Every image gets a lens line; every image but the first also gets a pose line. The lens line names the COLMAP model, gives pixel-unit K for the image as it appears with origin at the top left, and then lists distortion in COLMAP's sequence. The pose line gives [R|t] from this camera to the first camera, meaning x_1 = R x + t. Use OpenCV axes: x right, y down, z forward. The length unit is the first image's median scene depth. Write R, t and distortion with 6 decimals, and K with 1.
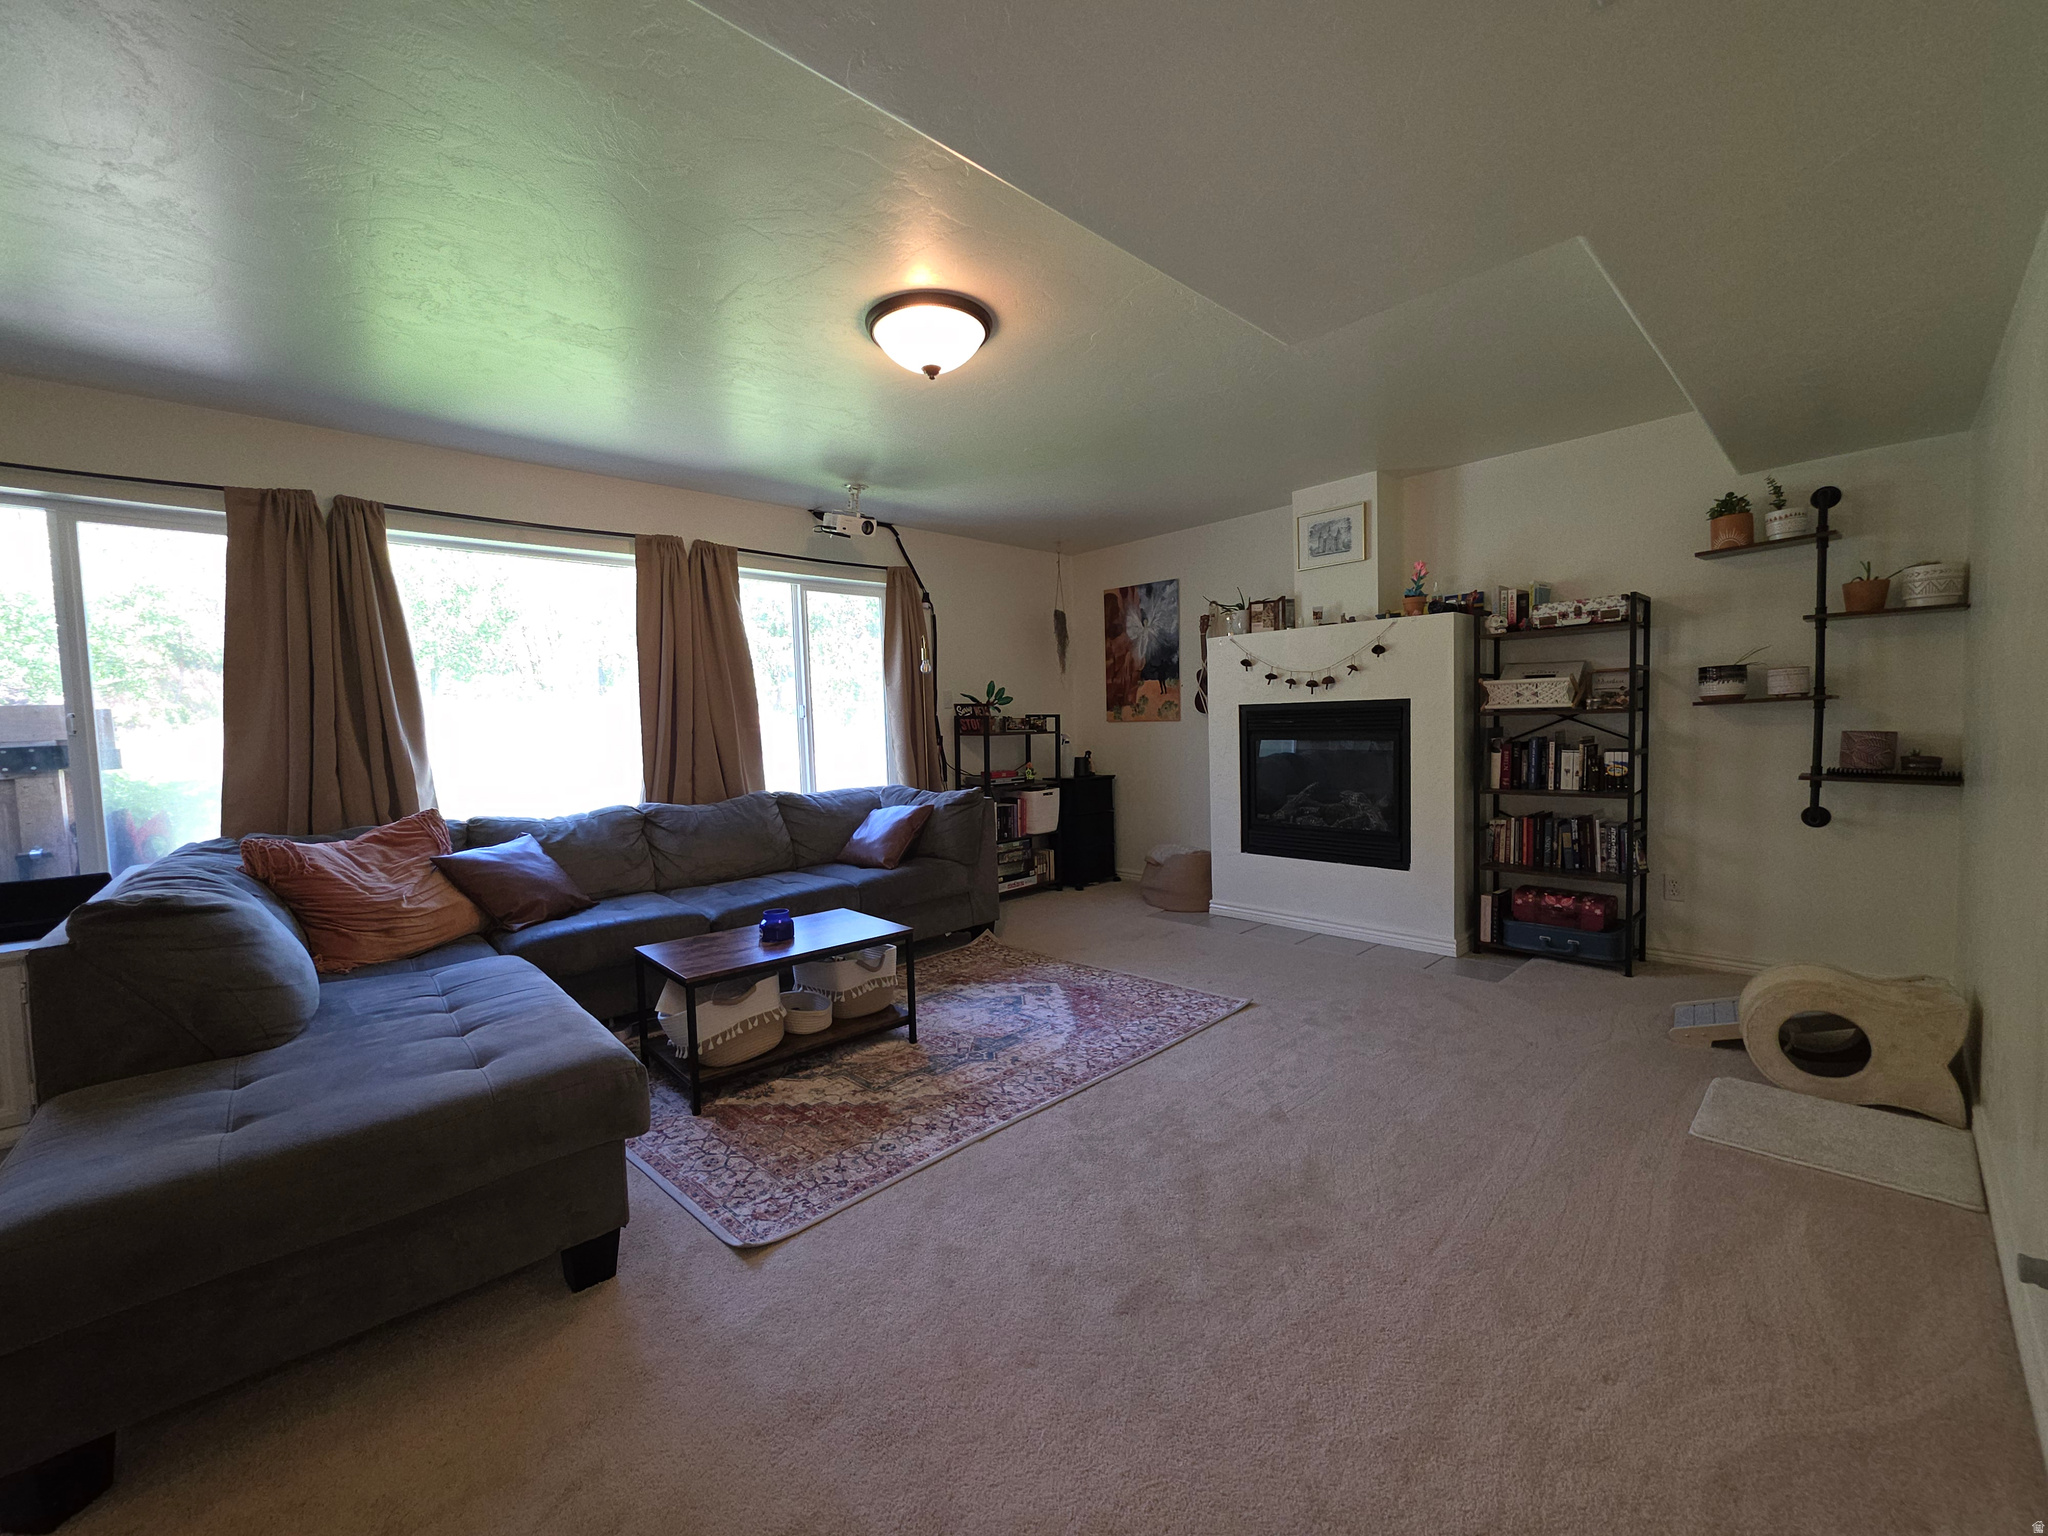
lens RADIAL K [[820.6, 0, 1014.0], [0, 820.6, 769.3], [0, 0, 1]] dist [0.000624, 0.000484]
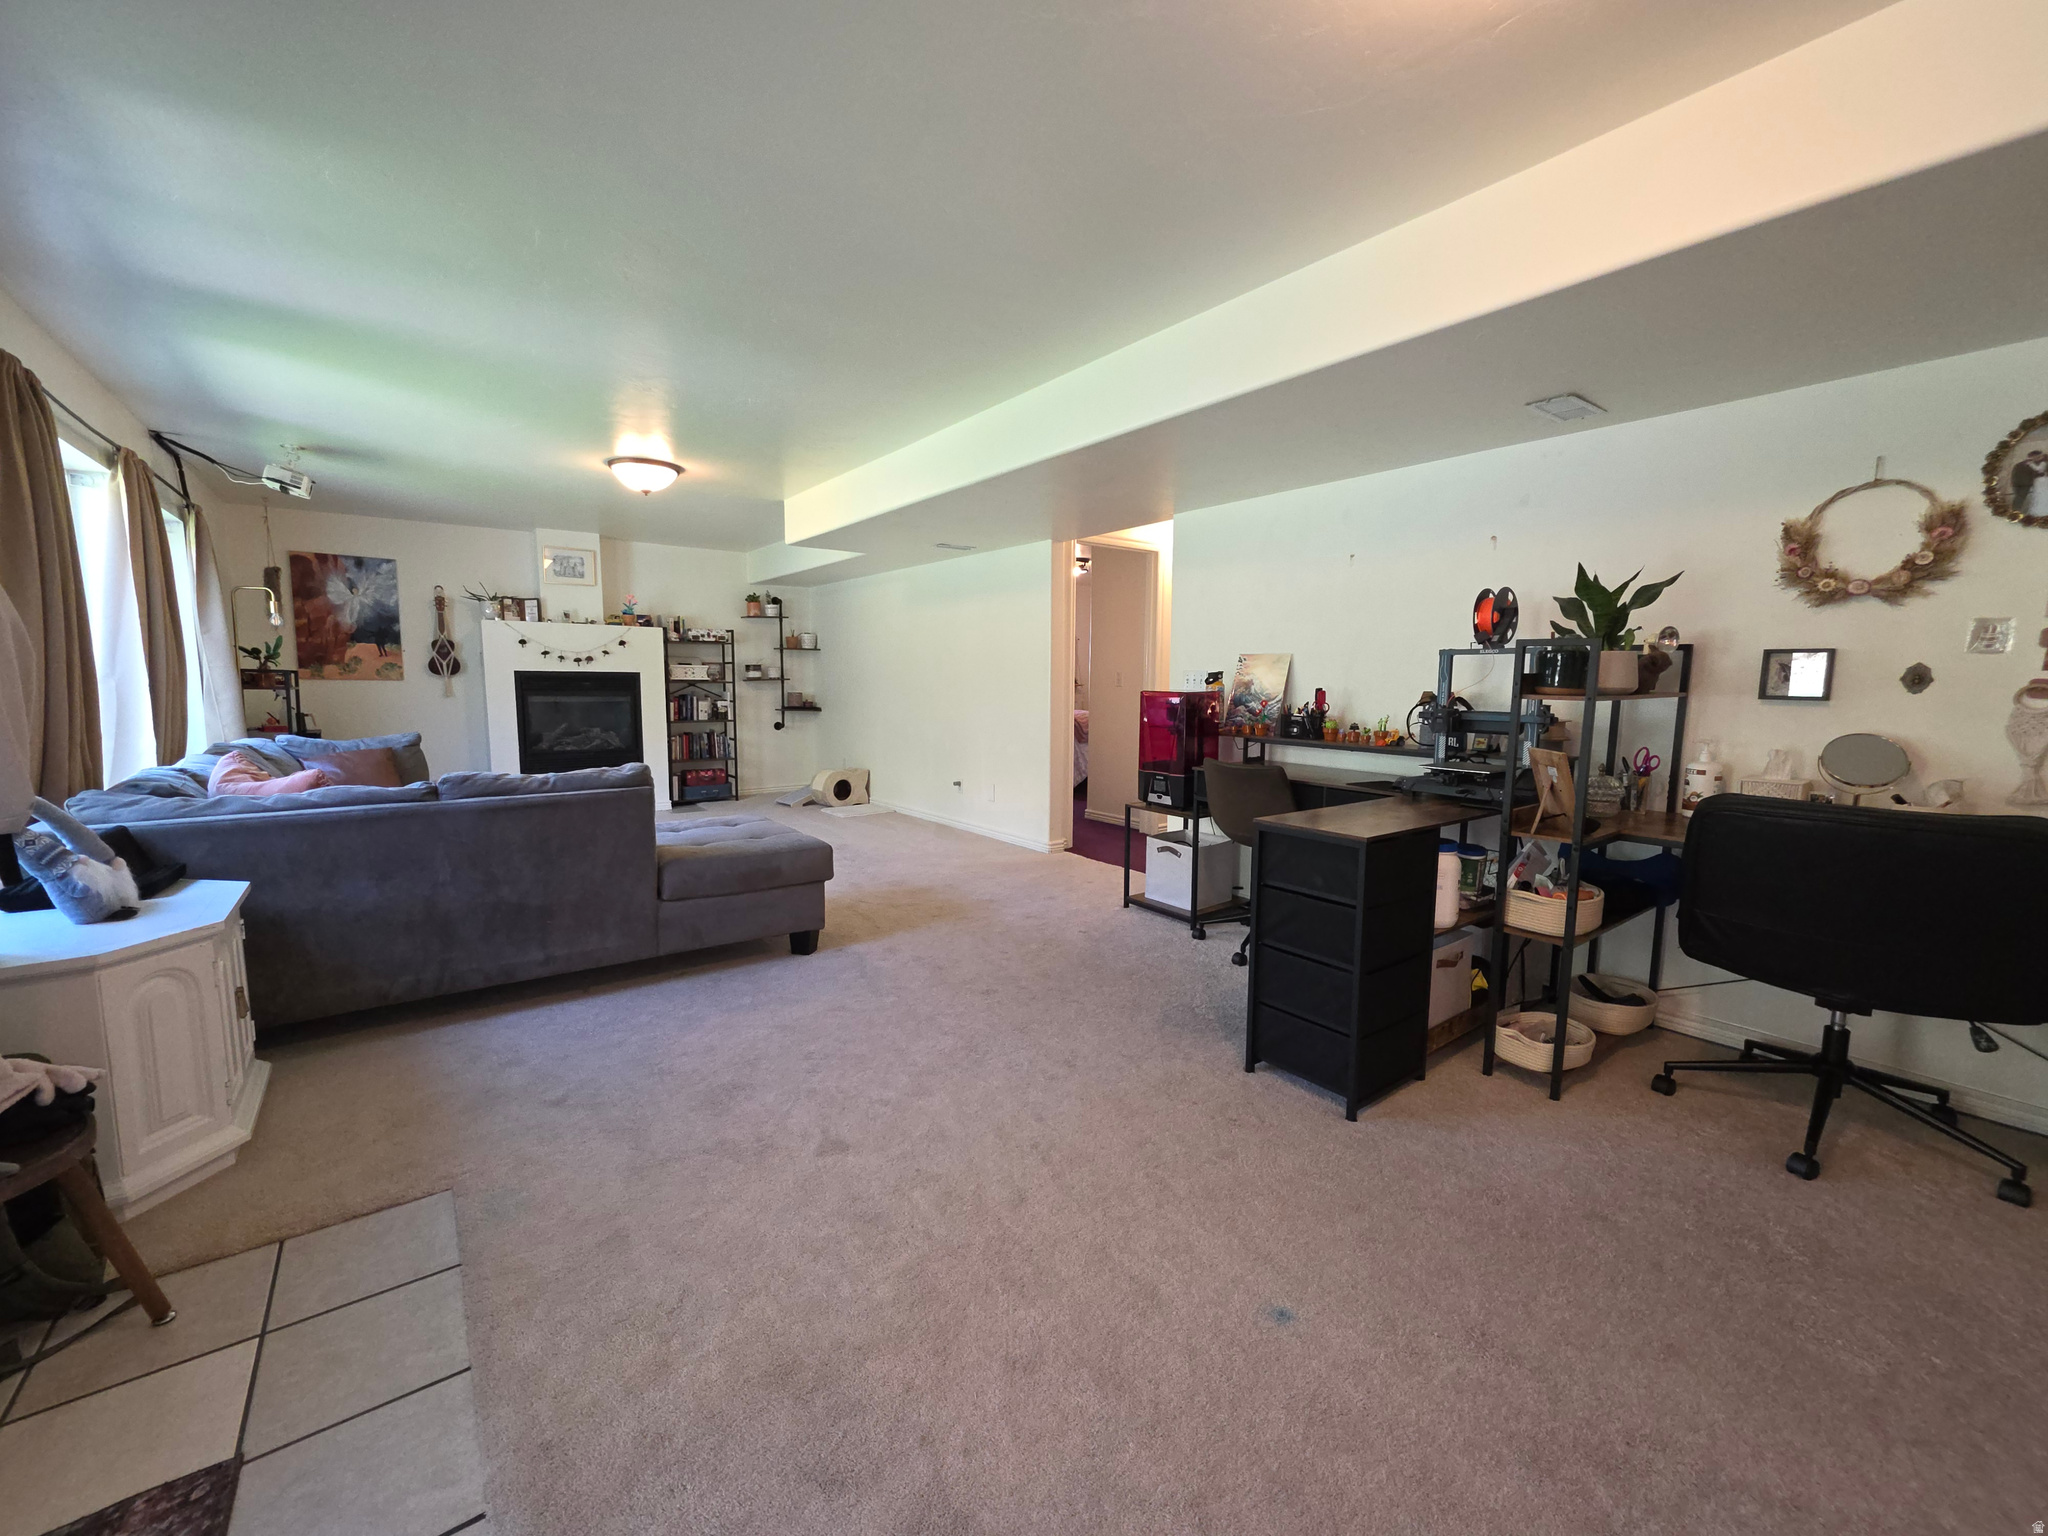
lens RADIAL K [[817.4, 0, 1016.1], [0, 817.4, 770.8], [0, 0, 1]] dist [0.000117, 0.000468]
pose [[0.117300, -0.080783, 0.989806, -1.199060], [0.045371, 0.996081, 0.075918, 0.030189], [-0.992060, 0.036003, 0.120505, -0.029136]]
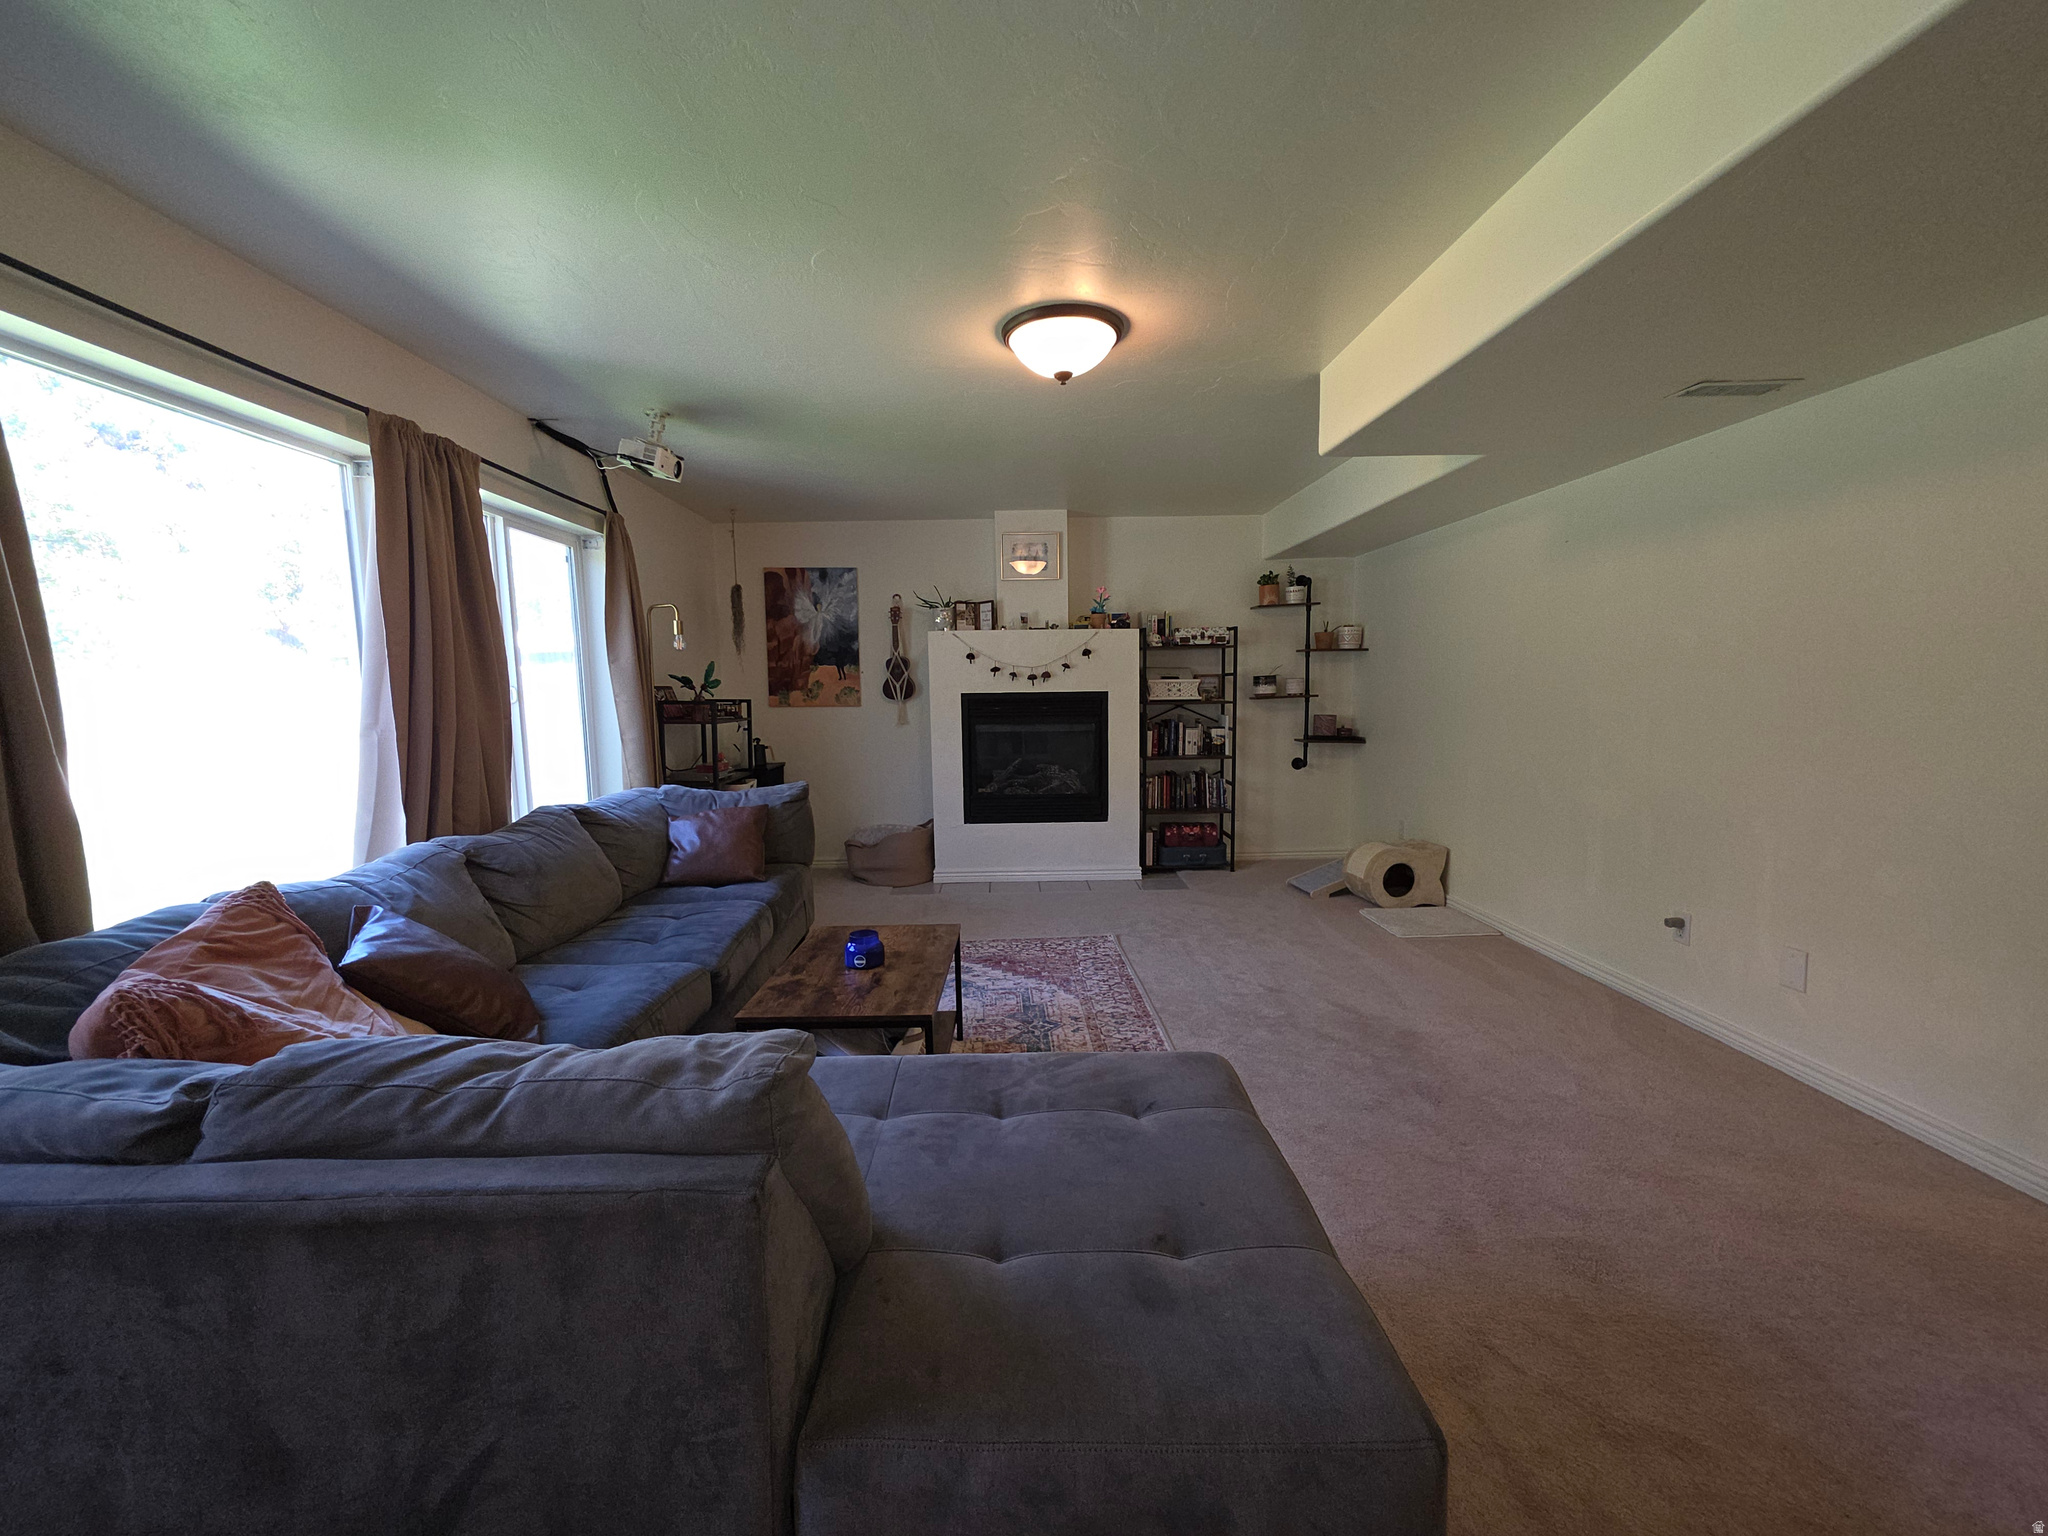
lens RADIAL K [[817.4, 0, 1016.1], [0, 817.4, 770.8], [0, 0, 1]] dist [0.000117, 0.000468]
pose [[0.674623, -0.058479, 0.735842, -0.584923], [0.037776, 0.998286, 0.044704, -0.022601], [-0.737195, -0.002361, 0.675676, 0.215977]]
